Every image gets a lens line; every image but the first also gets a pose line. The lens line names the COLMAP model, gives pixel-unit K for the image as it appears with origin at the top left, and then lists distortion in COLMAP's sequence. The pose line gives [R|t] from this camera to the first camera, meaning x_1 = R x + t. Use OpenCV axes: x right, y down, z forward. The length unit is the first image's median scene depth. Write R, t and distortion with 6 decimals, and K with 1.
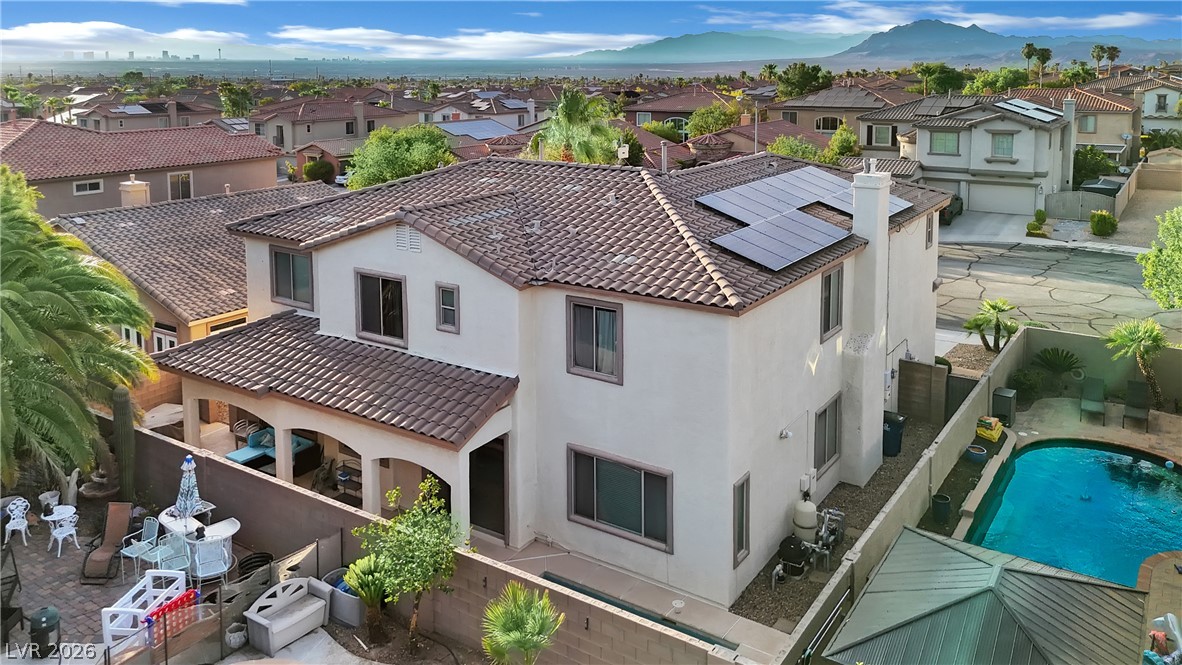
lens RADIAL K [[887.8, 0, 564.2], [0, 887.8, 331.7], [0, 0, 1]] dist [0.022512, 0.001395]
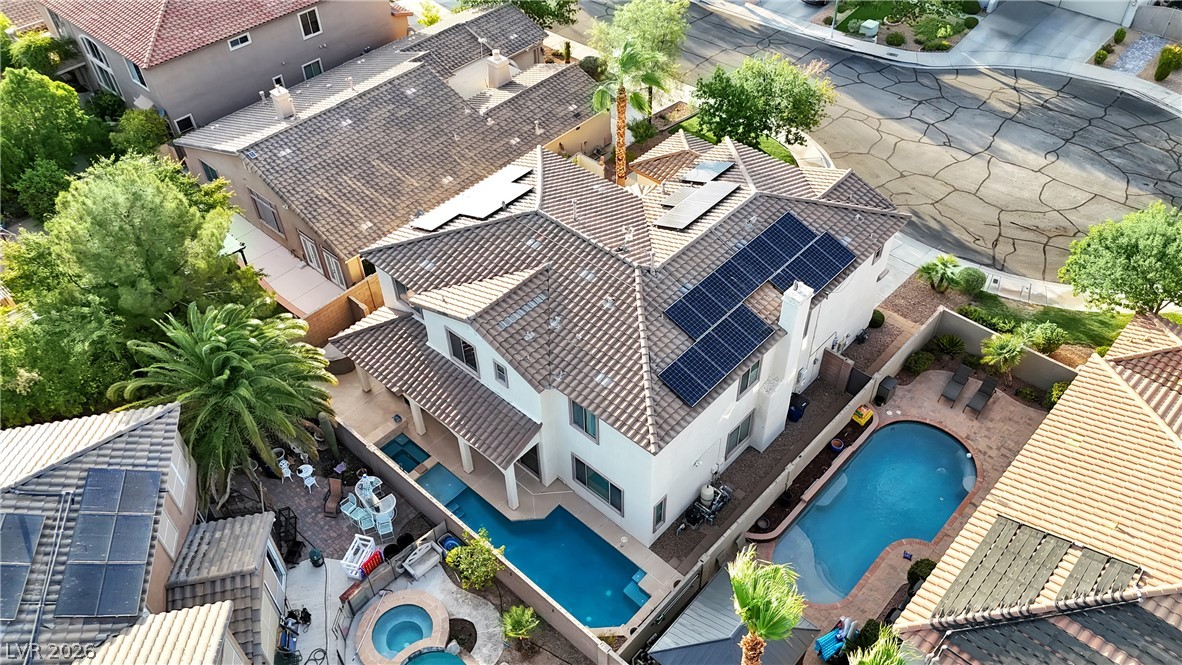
lens RADIAL K [[886.1, 0, 591.0], [0, 886.1, 332.5], [0, 0, 1]] dist [0.037006, -0.000546]
pose [[0.987652, 0.098578, -0.121761, 0.216698], [-0.001840, 0.784460, 0.620177, -1.067786], [0.156652, -0.612295, 0.774955, -0.181742]]
